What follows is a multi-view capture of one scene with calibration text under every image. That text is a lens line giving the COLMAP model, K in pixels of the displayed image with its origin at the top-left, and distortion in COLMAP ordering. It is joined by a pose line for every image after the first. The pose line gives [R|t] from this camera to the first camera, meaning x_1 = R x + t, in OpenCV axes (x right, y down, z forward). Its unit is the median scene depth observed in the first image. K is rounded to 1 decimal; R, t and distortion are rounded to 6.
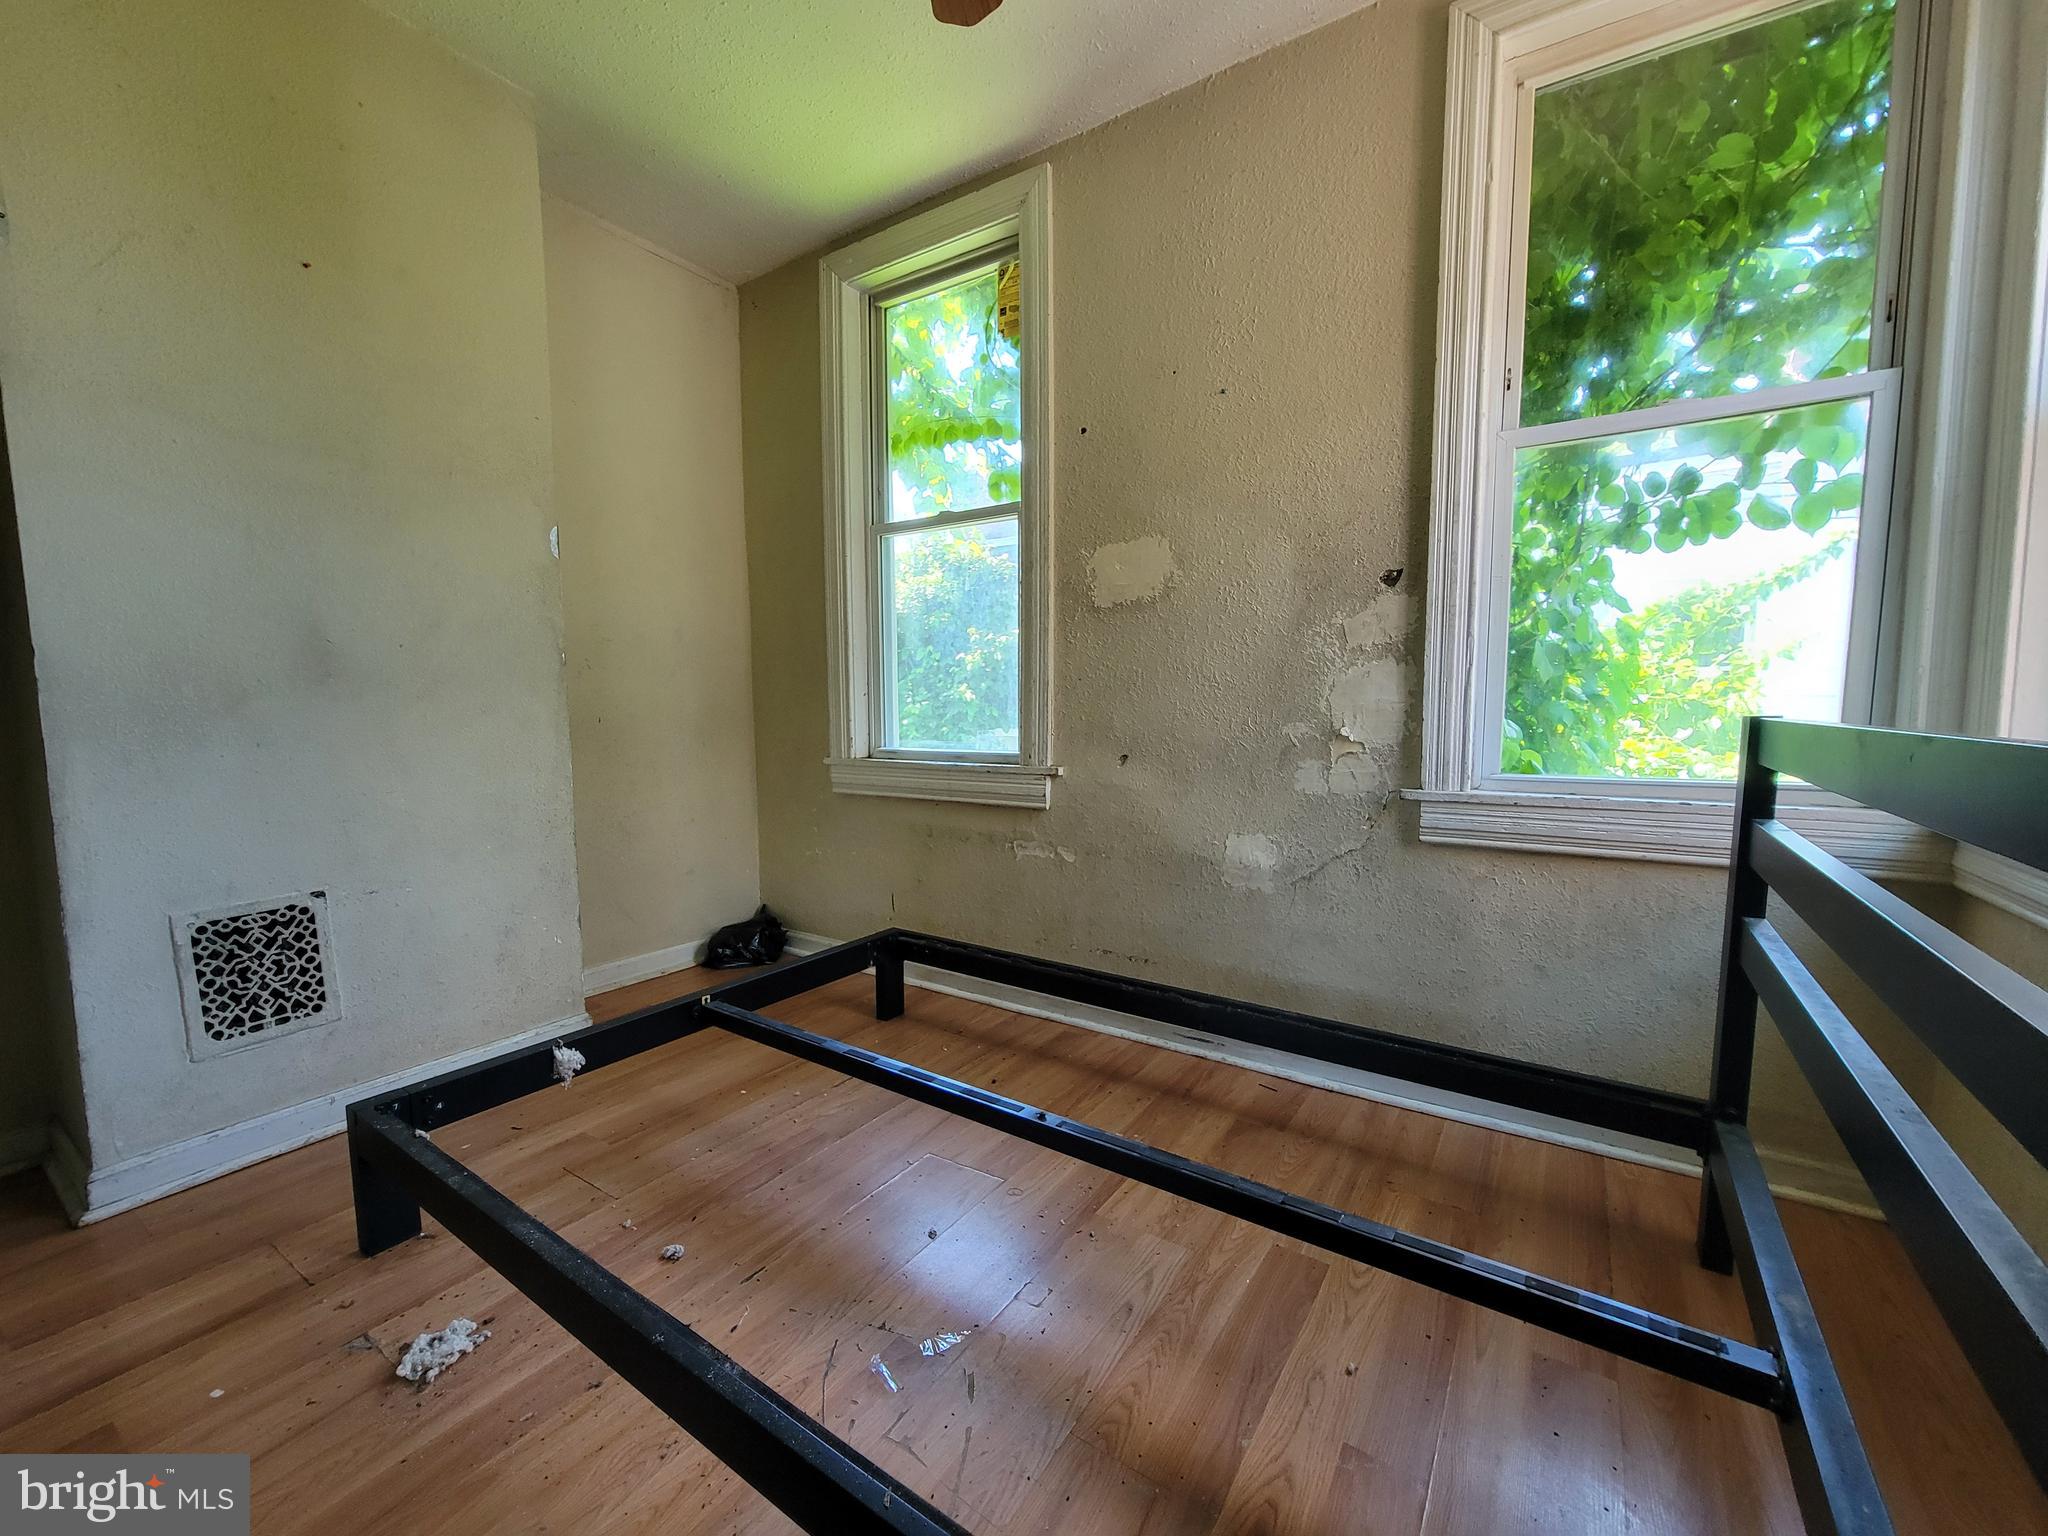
lens RADIAL K [[833.8, 0, 1017.3], [0, 833.8, 783.5], [0, 0, 1]] dist [-0.003323, 0.001601]
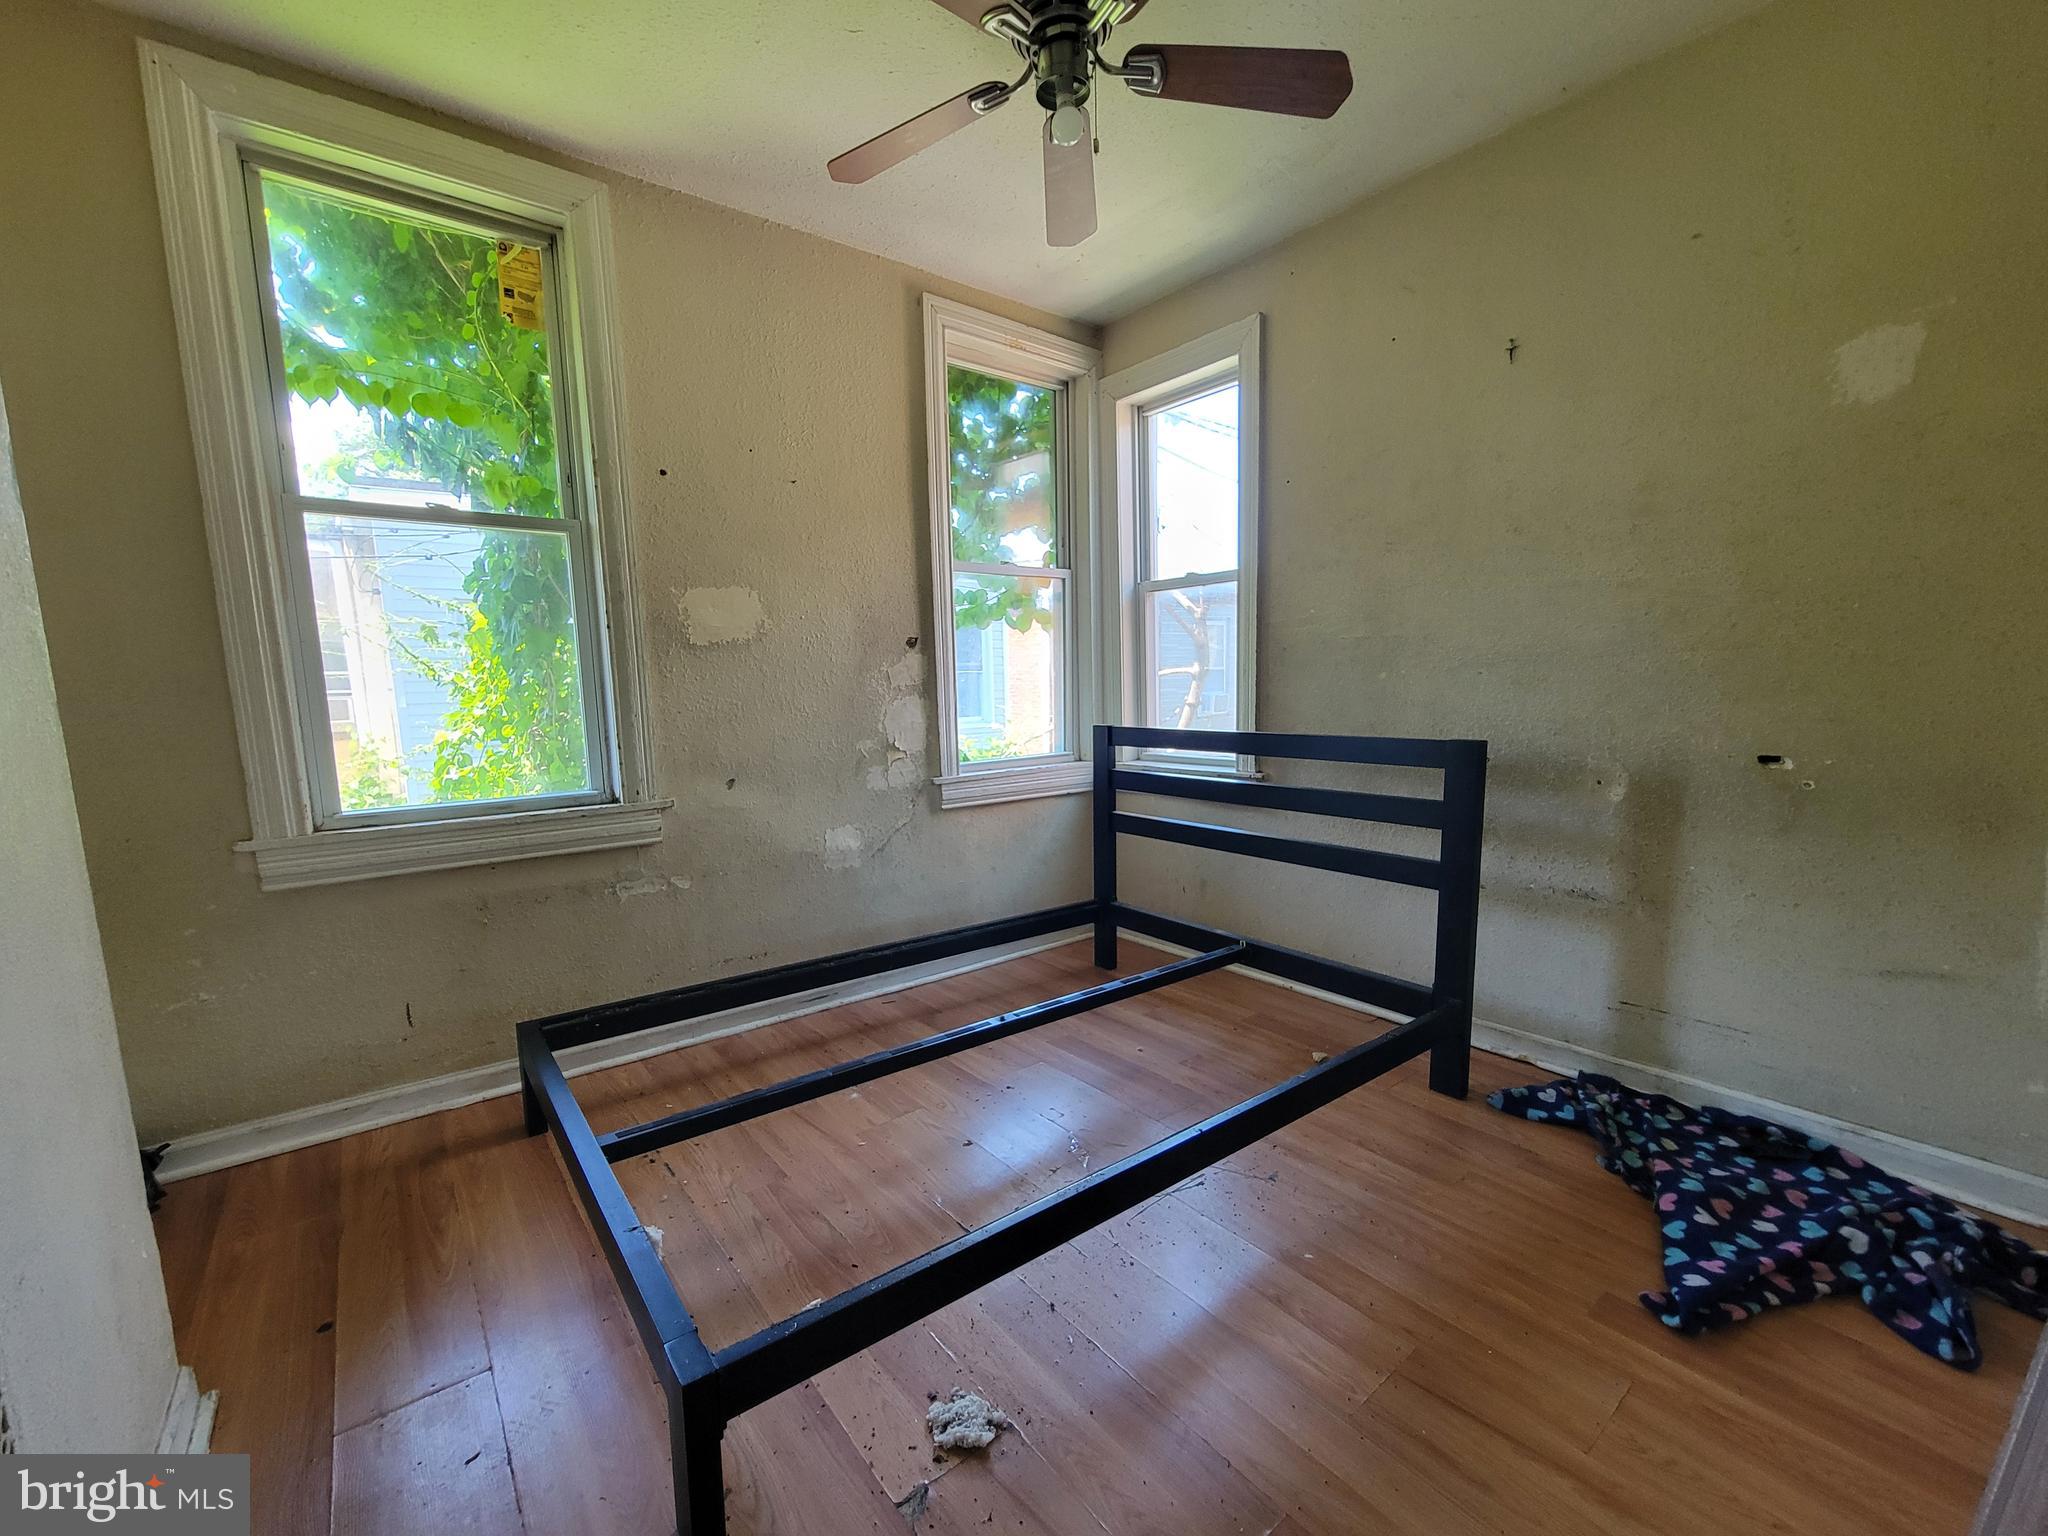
lens RADIAL K [[833.8, 0, 1003.5], [0, 833.8, 776.1], [0, 0, 1]] dist [-0.003323, 0.001601]
pose [[0.325146, -0.109313, 0.939325, -0.905903], [0.105834, 0.991263, 0.078723, -0.099623], [-0.939723, 0.073816, 0.333874, 0.327090]]
